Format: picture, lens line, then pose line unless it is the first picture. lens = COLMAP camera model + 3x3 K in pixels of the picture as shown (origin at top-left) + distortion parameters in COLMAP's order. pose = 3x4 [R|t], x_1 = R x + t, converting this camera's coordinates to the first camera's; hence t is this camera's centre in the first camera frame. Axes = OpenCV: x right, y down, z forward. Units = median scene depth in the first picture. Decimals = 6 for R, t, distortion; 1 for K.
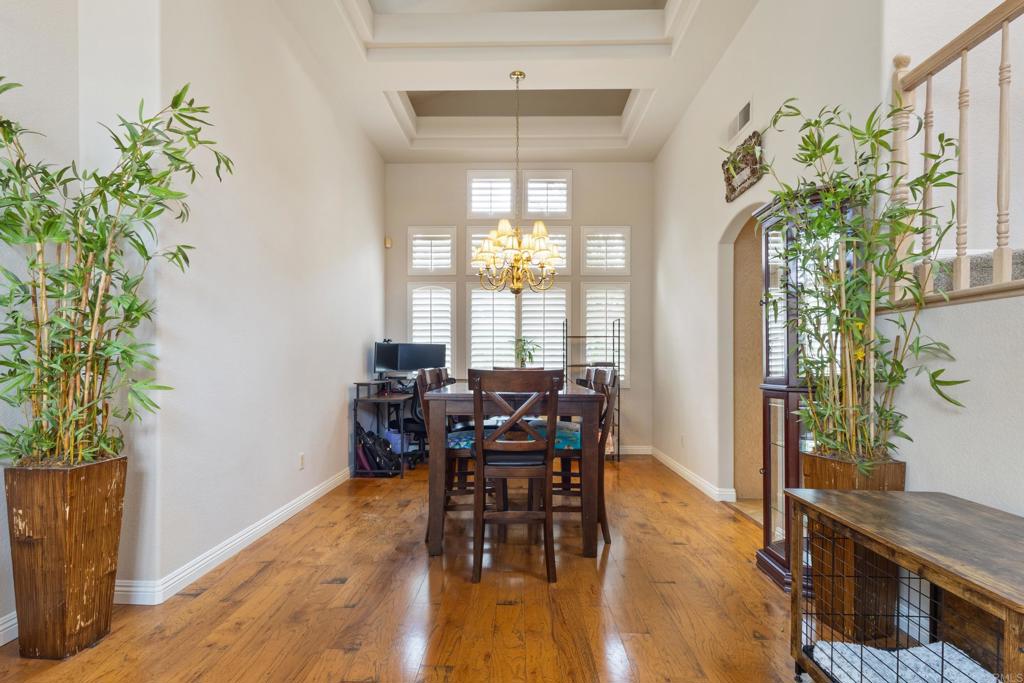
lens RADIAL K [[481.1, 0, 511.8], [0, 481.1, 362.3], [0, 0, 1]] dist [0.001158, -0.000222]
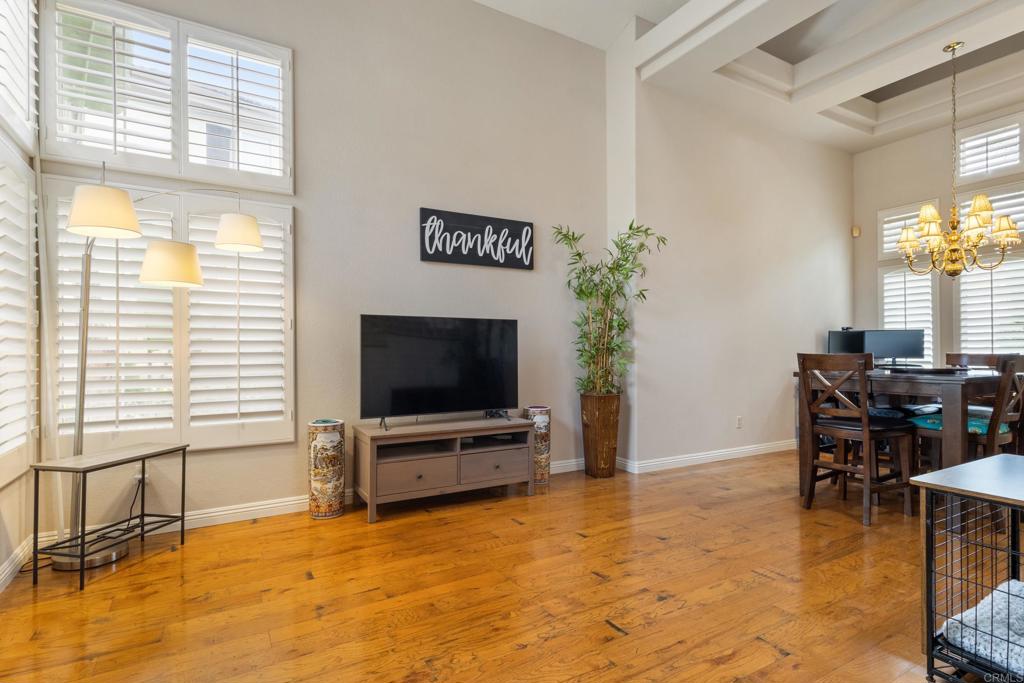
lens RADIAL K [[513.3, 0, 512.0], [0, 513.3, 341.5], [0, 0, 1]] dist [0.000151, -0.000029]
pose [[0.524960, -0.018047, -0.850935, 0.783924], [0.003927, 0.999816, -0.018782, 0.002782], [0.851118, 0.006518, 0.524934, -0.526384]]
